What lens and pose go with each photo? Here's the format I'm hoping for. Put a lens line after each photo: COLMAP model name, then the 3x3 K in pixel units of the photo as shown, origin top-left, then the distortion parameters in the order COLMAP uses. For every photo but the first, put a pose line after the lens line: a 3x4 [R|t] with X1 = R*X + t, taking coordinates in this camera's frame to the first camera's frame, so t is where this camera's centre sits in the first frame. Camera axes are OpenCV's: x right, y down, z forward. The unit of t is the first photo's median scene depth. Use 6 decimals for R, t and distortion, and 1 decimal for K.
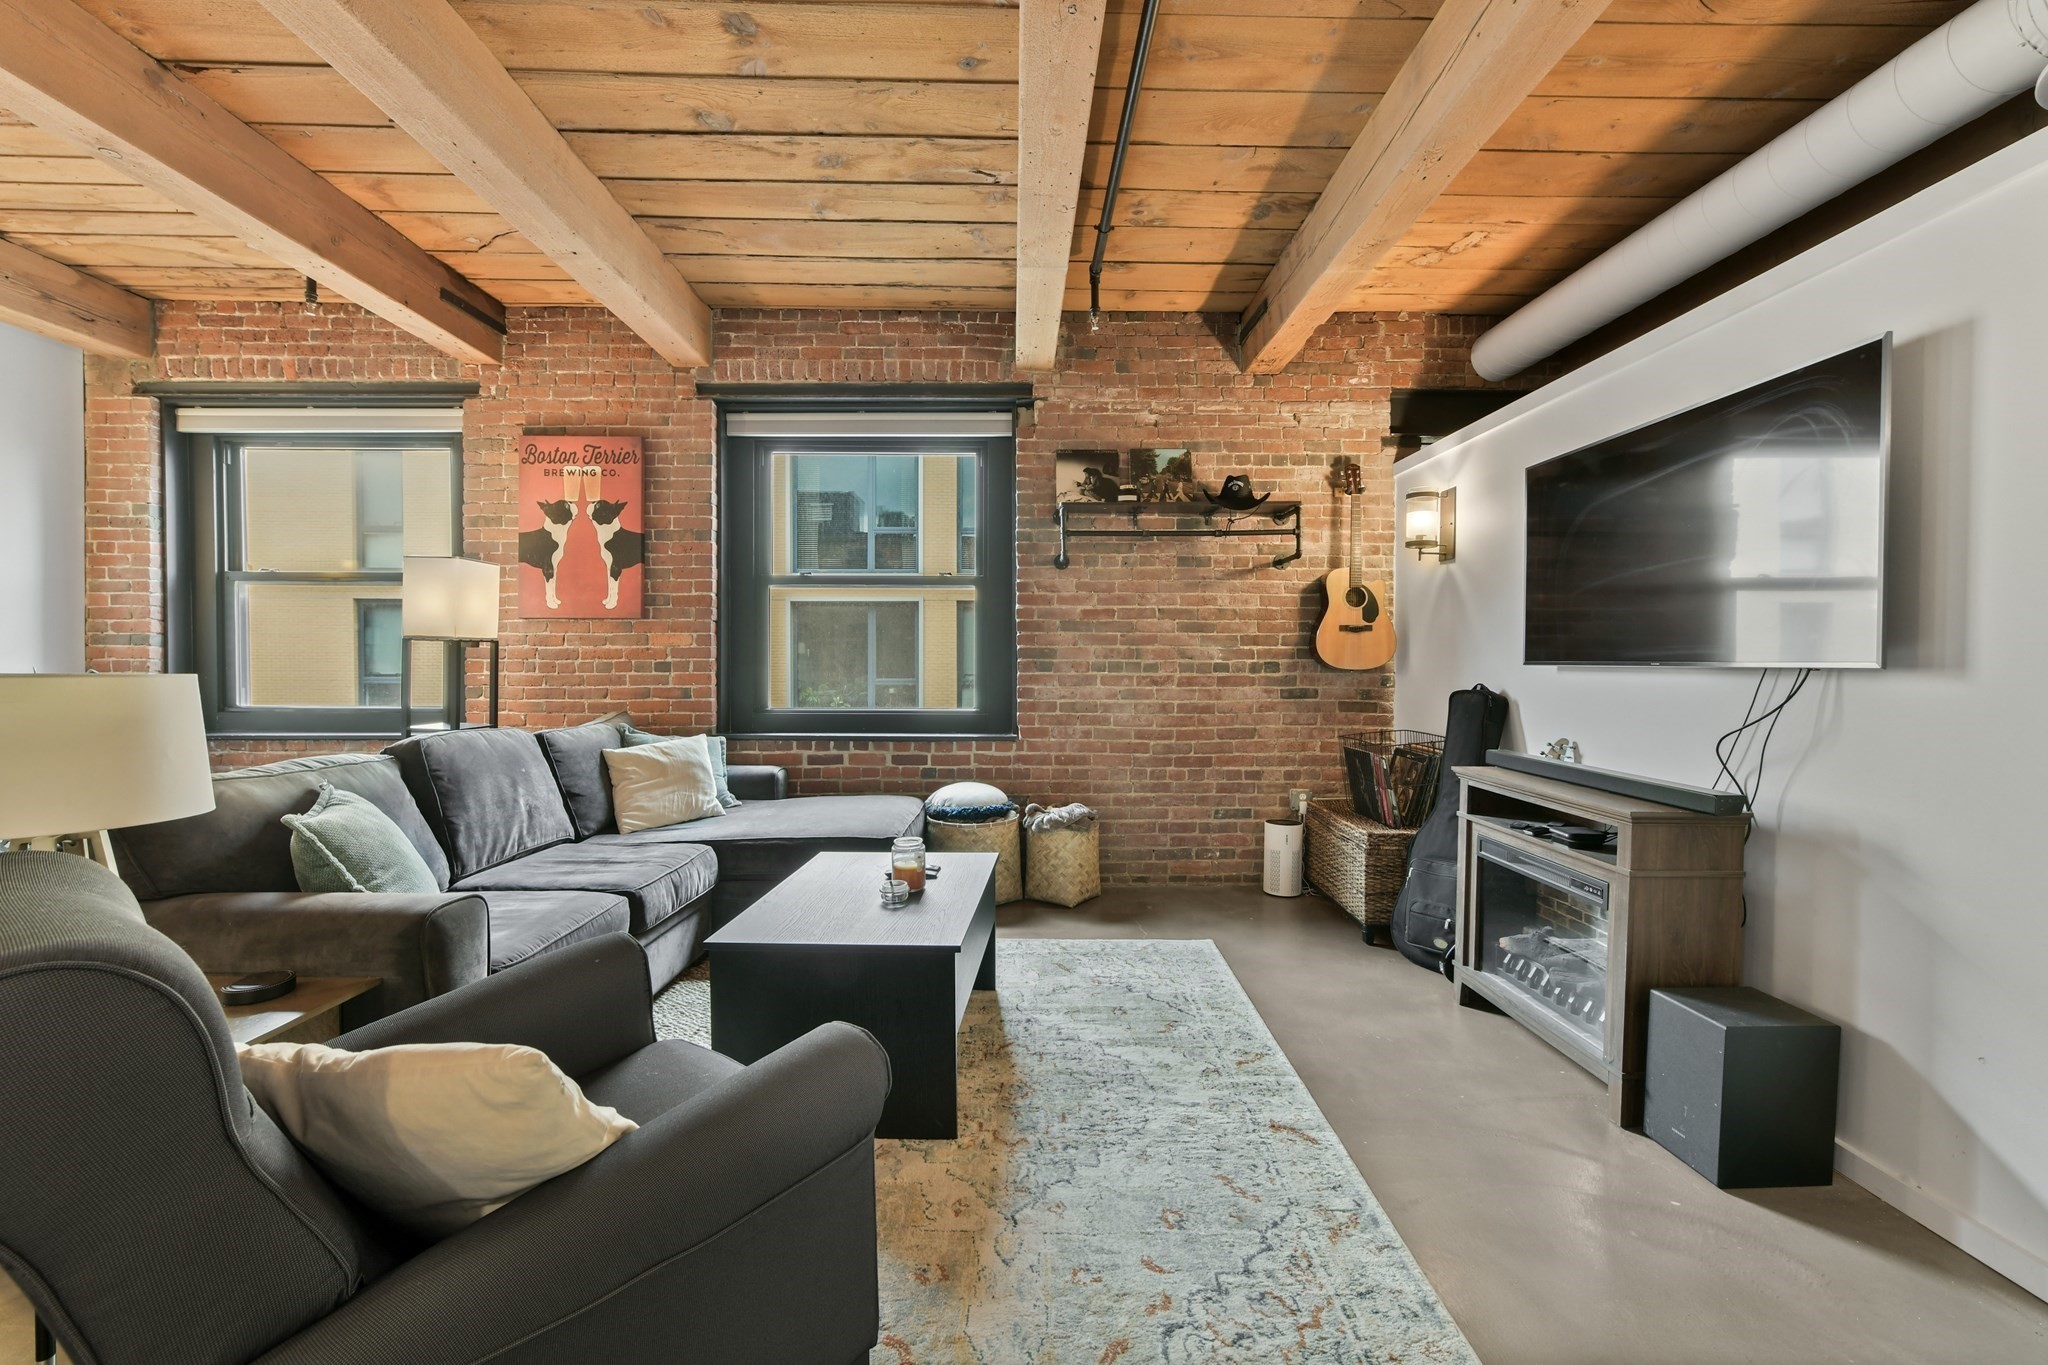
lens RADIAL K [[822.2, 0, 1040.4], [0, 822.2, 675.9], [0, 0, 1]] dist [0.000154, 0.000225]
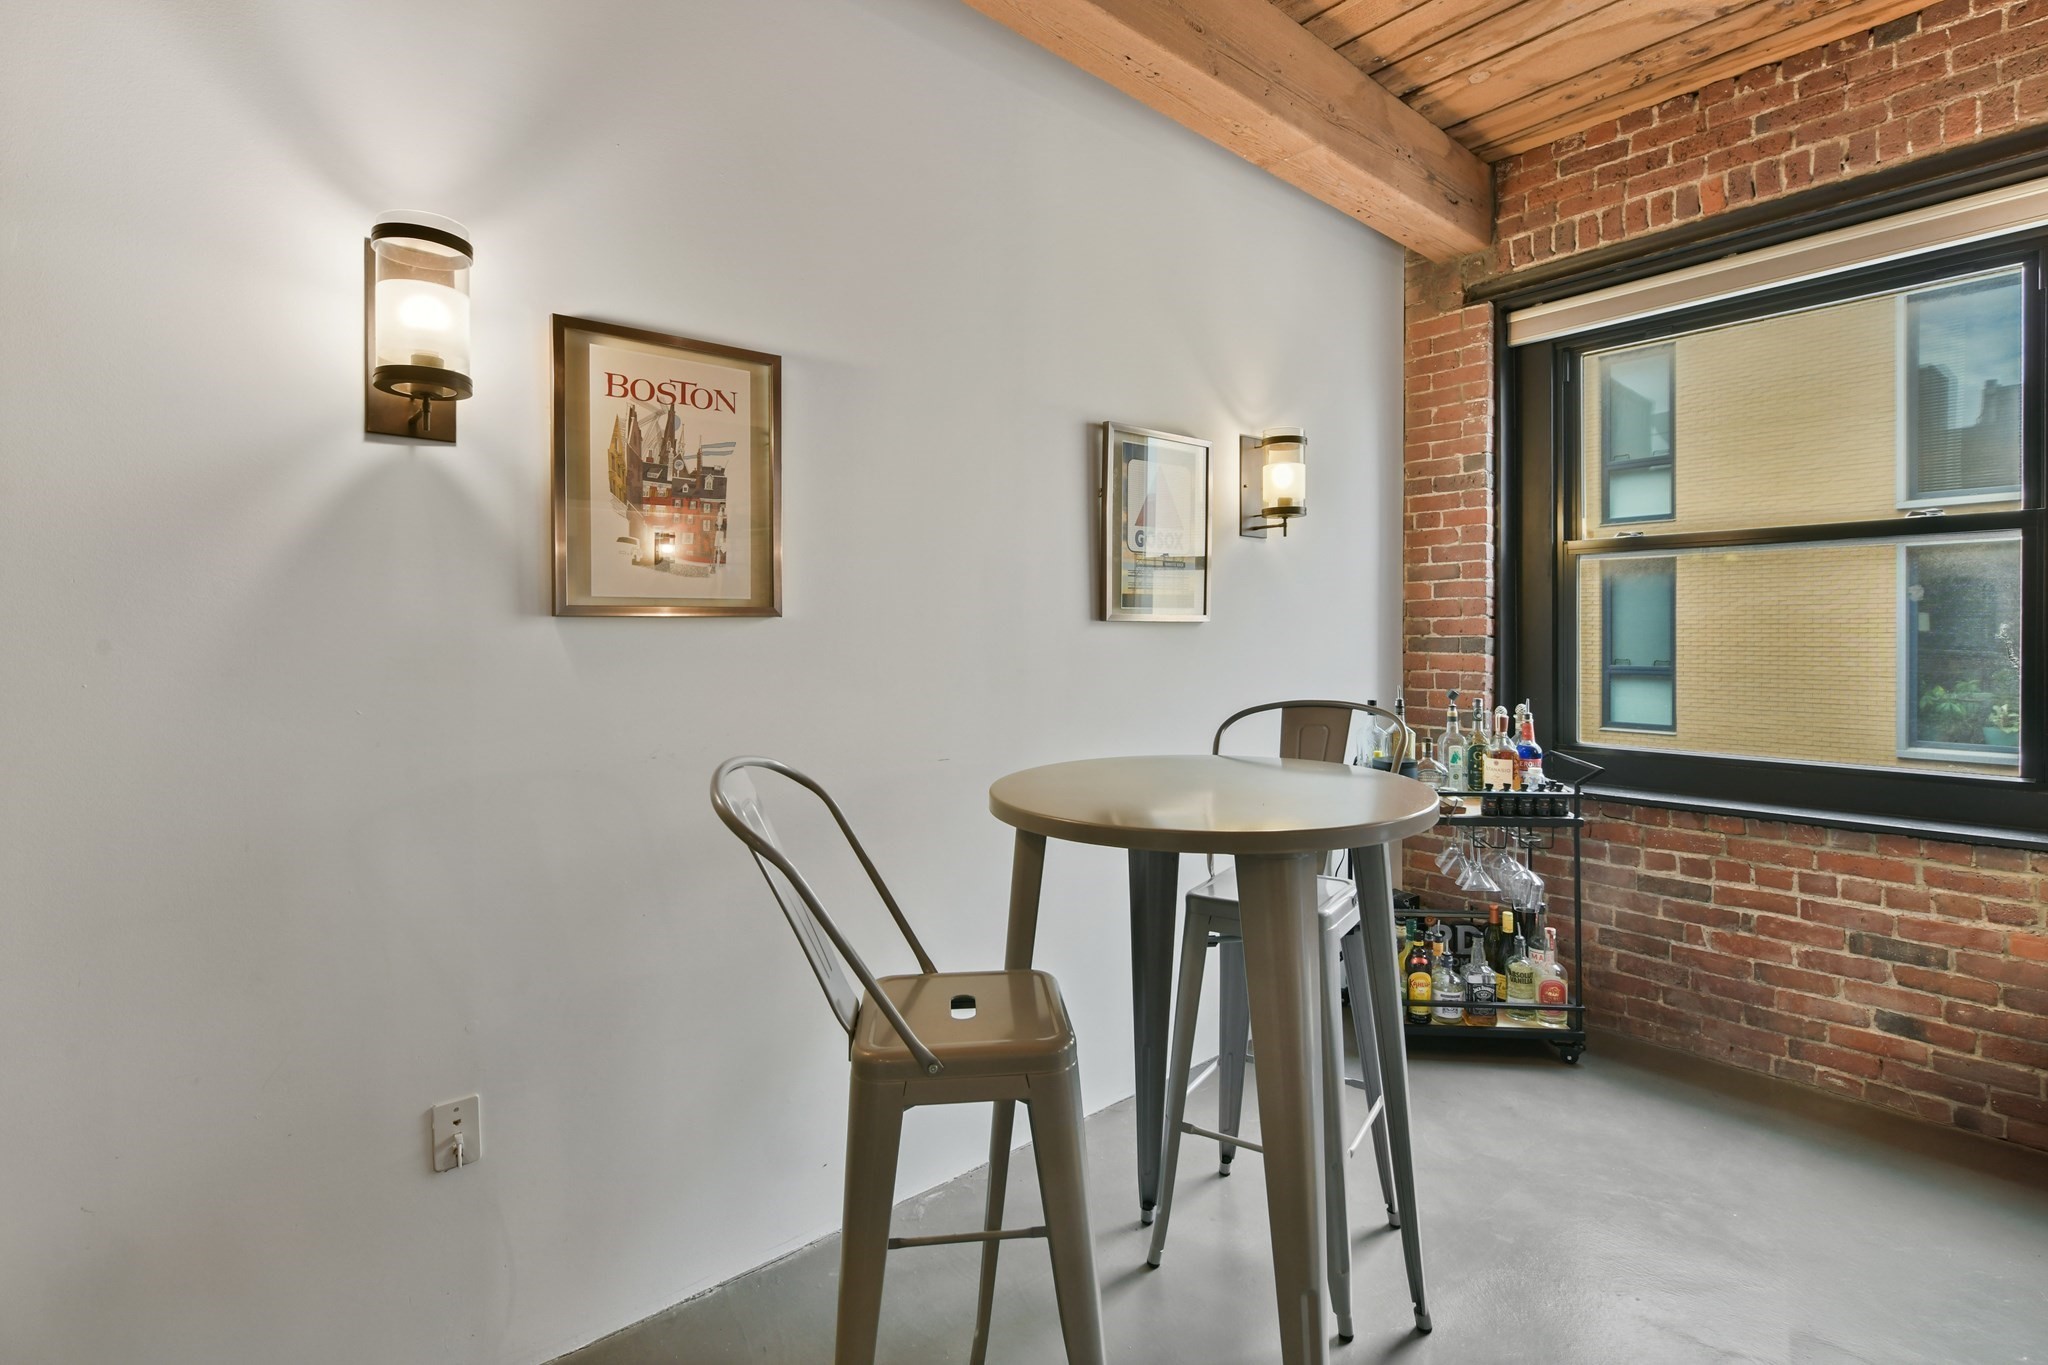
lens RADIAL K [[971.0, 0, 1026.5], [0, 971.0, 641.2], [0, 0, 1]] dist [-0.000779, -0.000369]
pose [[0.629530, 0.002825, -0.776971, -0.680945], [-0.010764, 0.999929, -0.005085, -0.038741], [0.776902, 0.011565, 0.629516, 0.169368]]
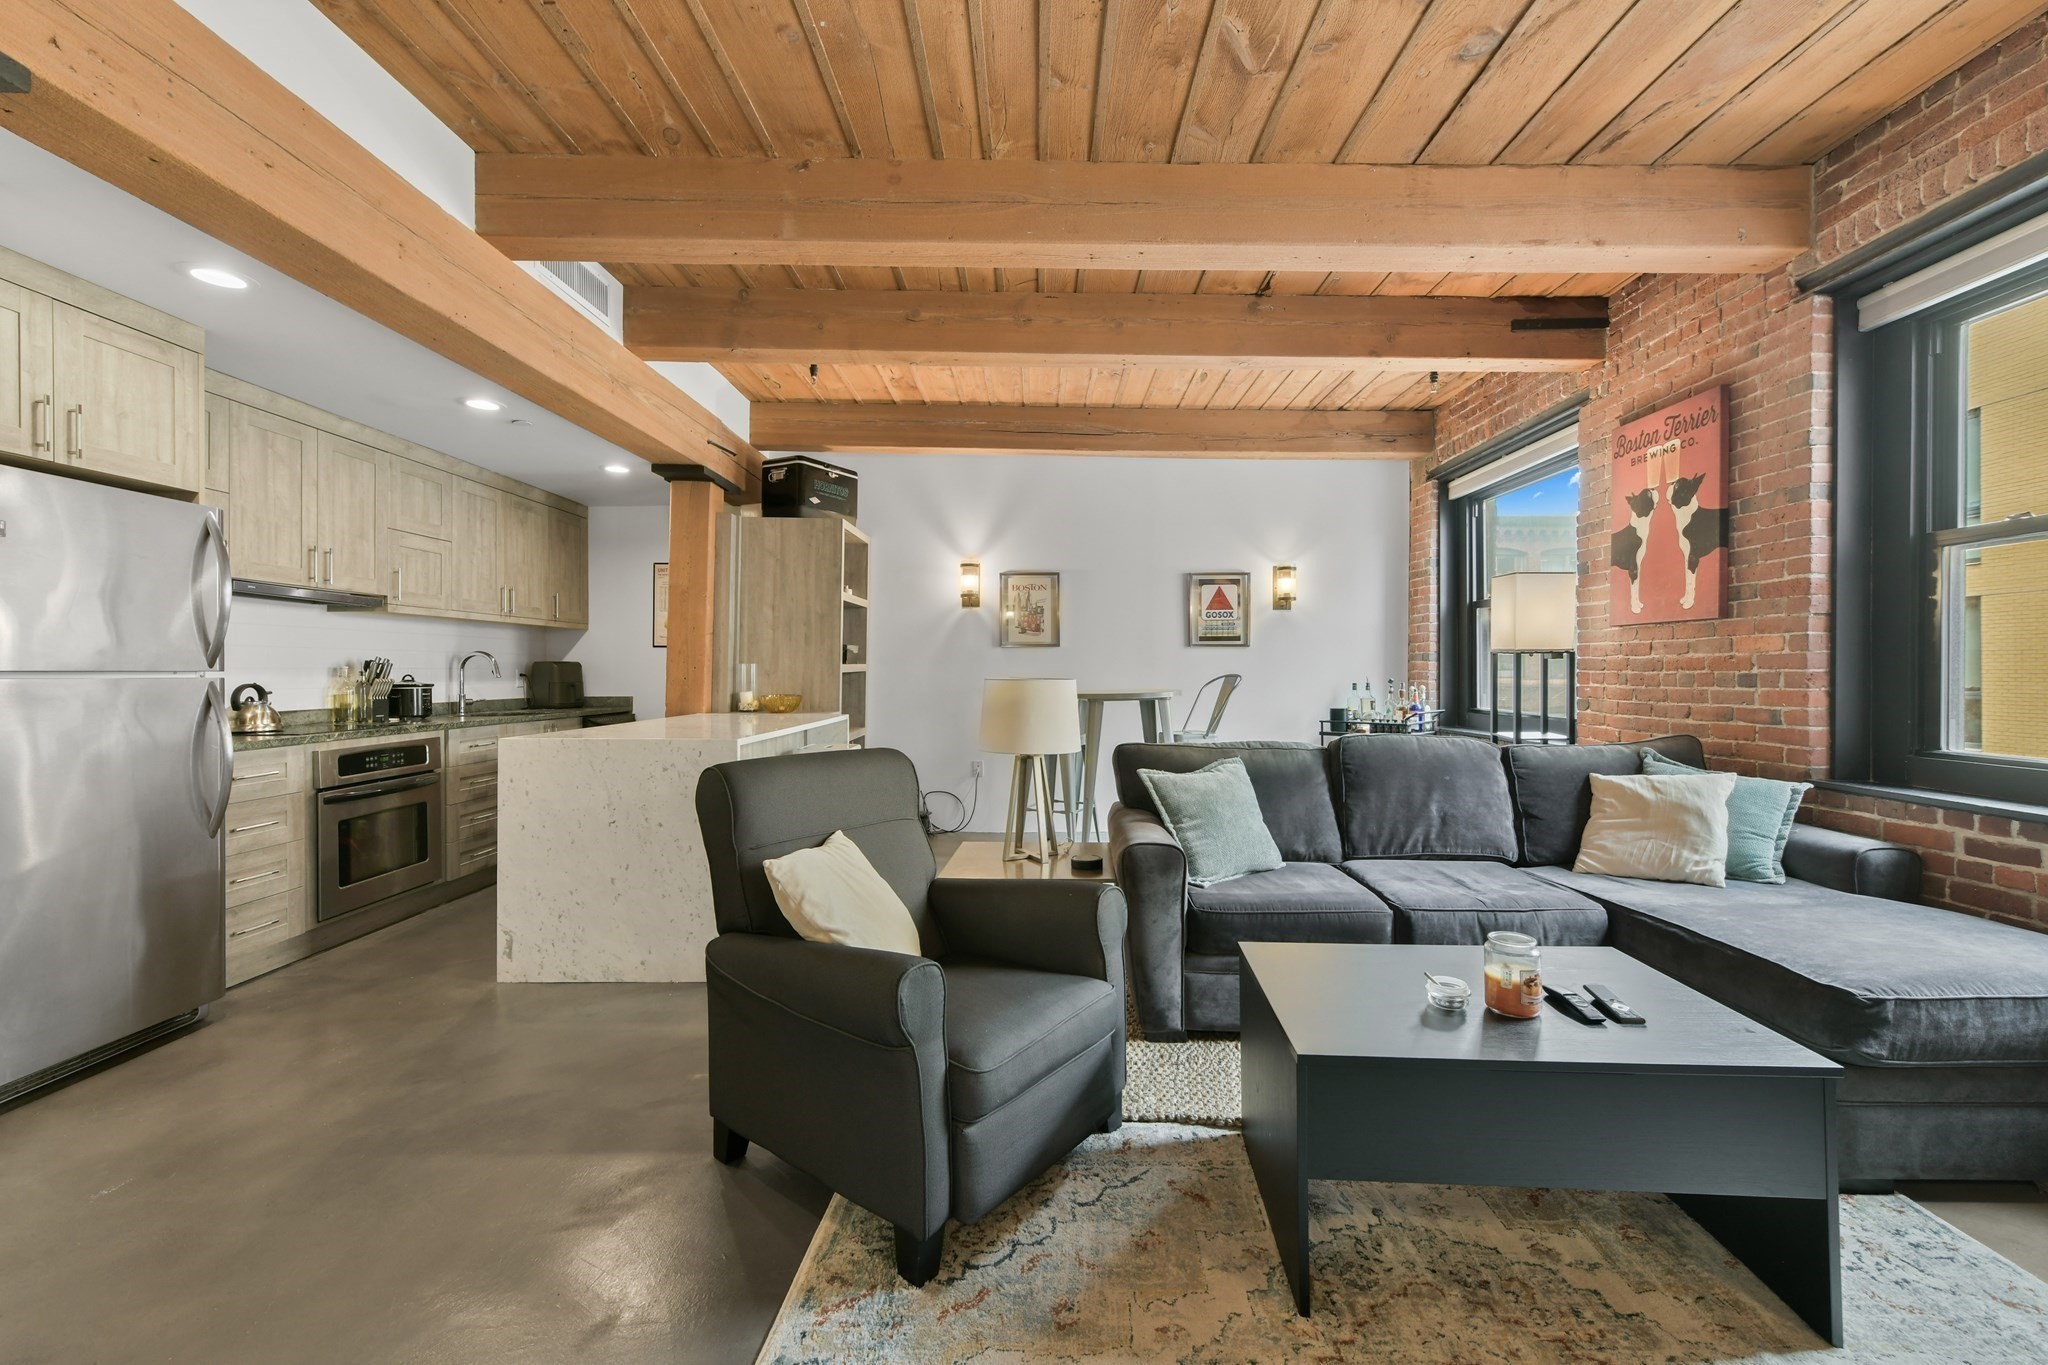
lens RADIAL K [[825.7, 0, 1030.4], [0, 825.7, 671.7], [0, 0, 1]] dist [0.000595, 0.000132]
pose [[-0.028227, 0.000195, -0.999602, 0.316915], [-0.017856, 0.999840, 0.000700, -0.007833], [0.999442, 0.017868, -0.028219, 0.371891]]
